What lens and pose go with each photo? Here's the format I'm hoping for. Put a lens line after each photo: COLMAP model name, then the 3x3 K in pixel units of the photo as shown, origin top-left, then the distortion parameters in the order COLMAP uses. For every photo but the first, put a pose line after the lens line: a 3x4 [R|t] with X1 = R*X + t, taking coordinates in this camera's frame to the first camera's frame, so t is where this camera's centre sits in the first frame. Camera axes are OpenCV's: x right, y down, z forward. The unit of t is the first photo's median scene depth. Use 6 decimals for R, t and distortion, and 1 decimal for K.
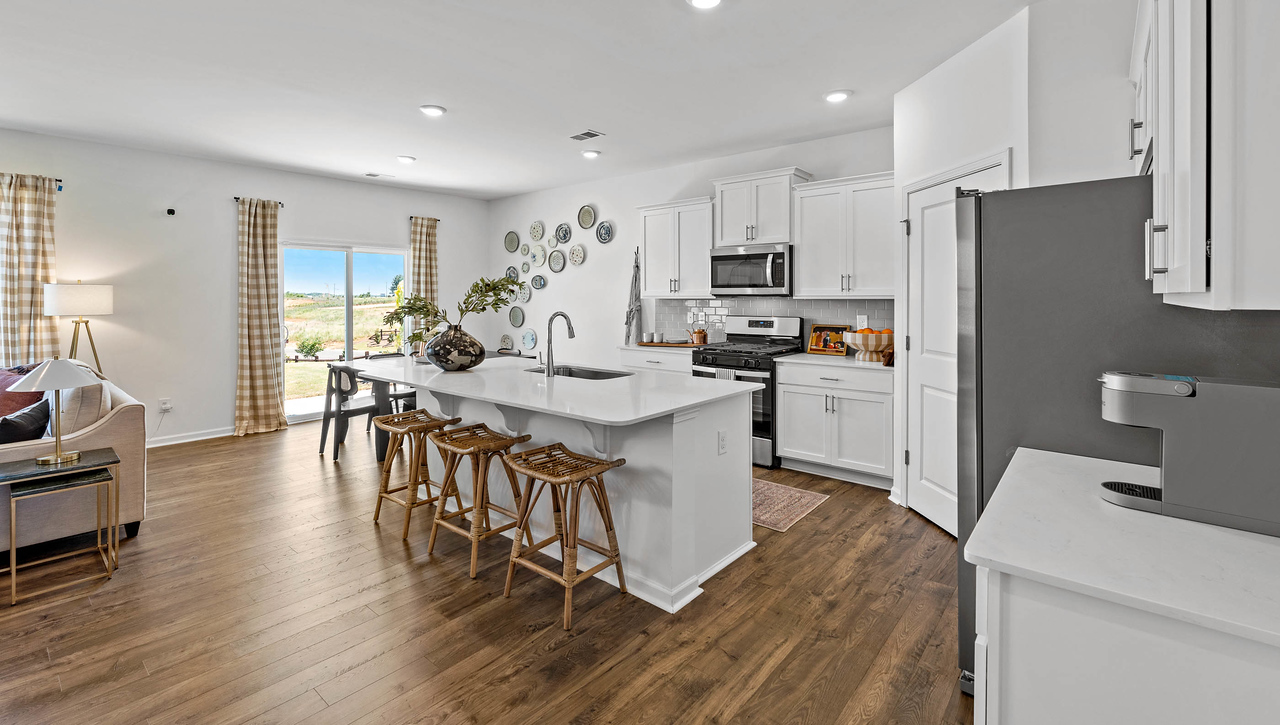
lens RADIAL K [[551.0, 0, 642.0], [0, 551.0, 294.4], [0, 0, 1]] dist [0.014353, -0.000069]
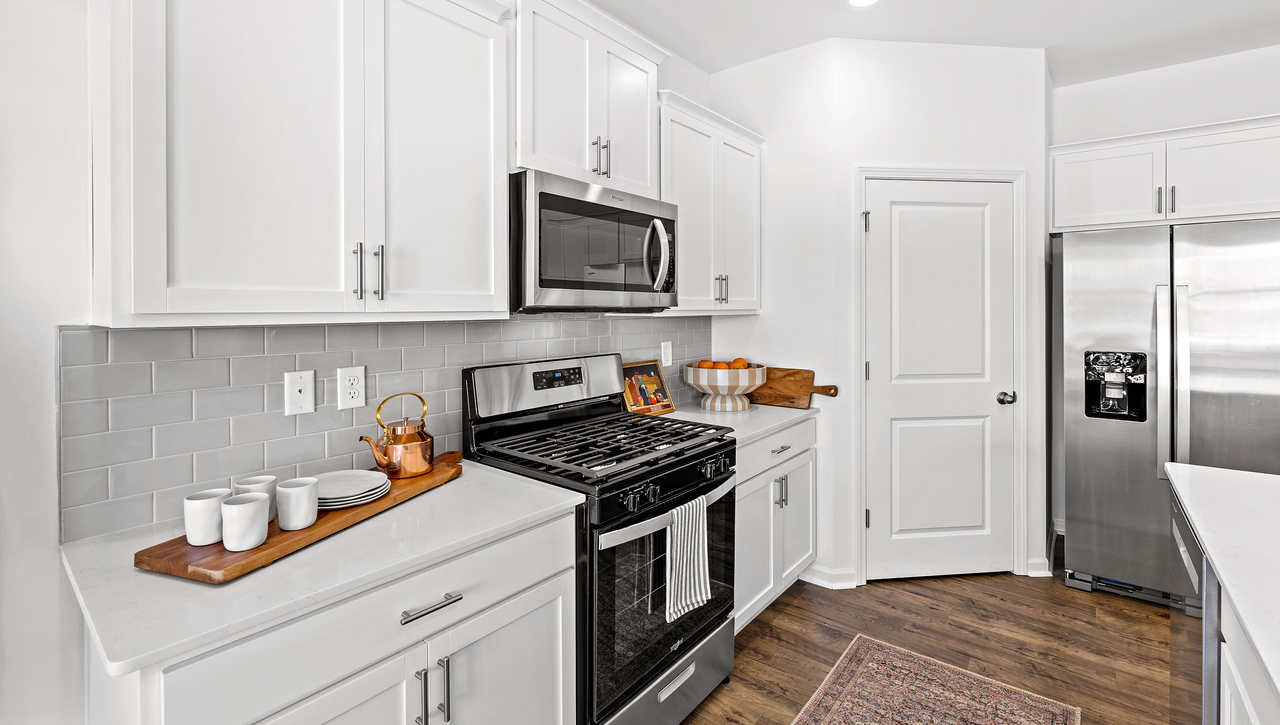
lens RADIAL K [[561.3, 0, 645.7], [0, 561.3, 314.6], [0, 0, 1]] dist [-0.001927, 0.000134]
pose [[-0.015981, -0.008080, 0.999840, -0.231341], [-0.001586, 0.999966, 0.008056, 0.001976], [-0.999871, -0.001457, -0.015993, 1.022071]]
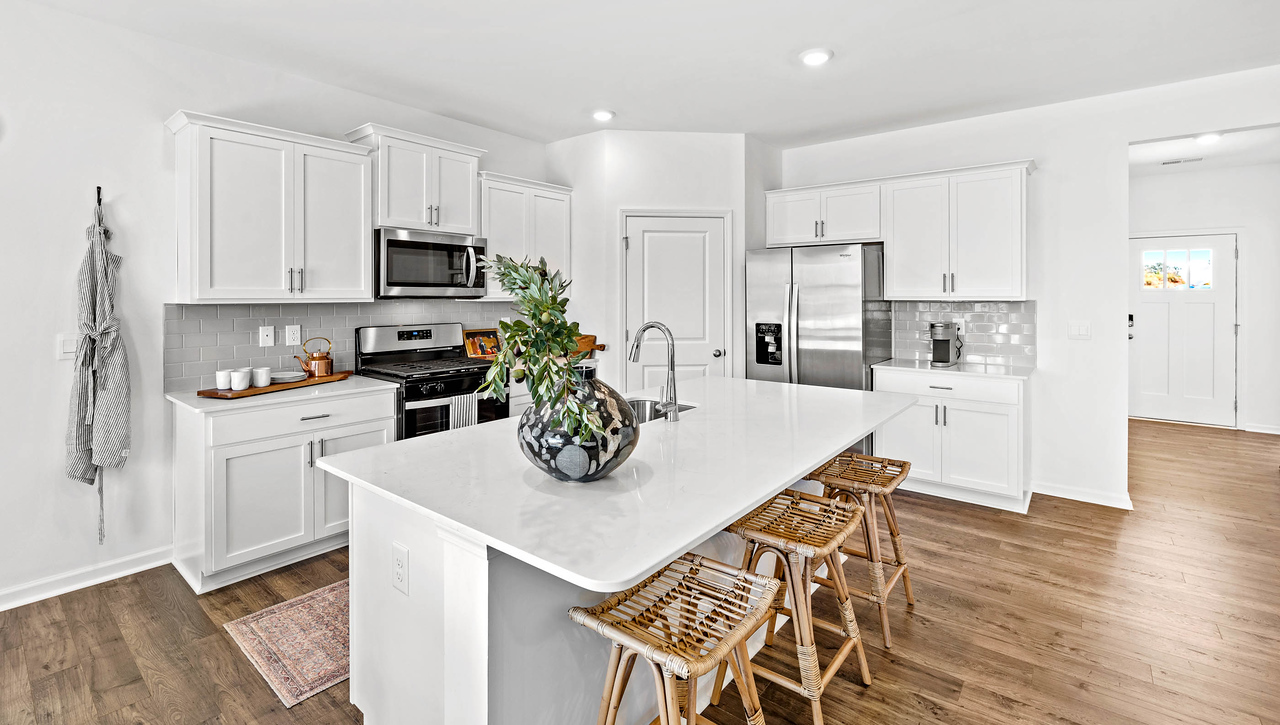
lens RADIAL K [[555.6, 0, 640.0], [0, 555.6, 299.3], [0, 0, 1]] dist [-0.001299, -0.000315]
pose [[-0.009936, -0.004449, 0.999941, -0.599313], [-0.003612, 0.999984, 0.004414, 0.000199], [-0.999944, -0.003568, -0.009951, 0.759060]]
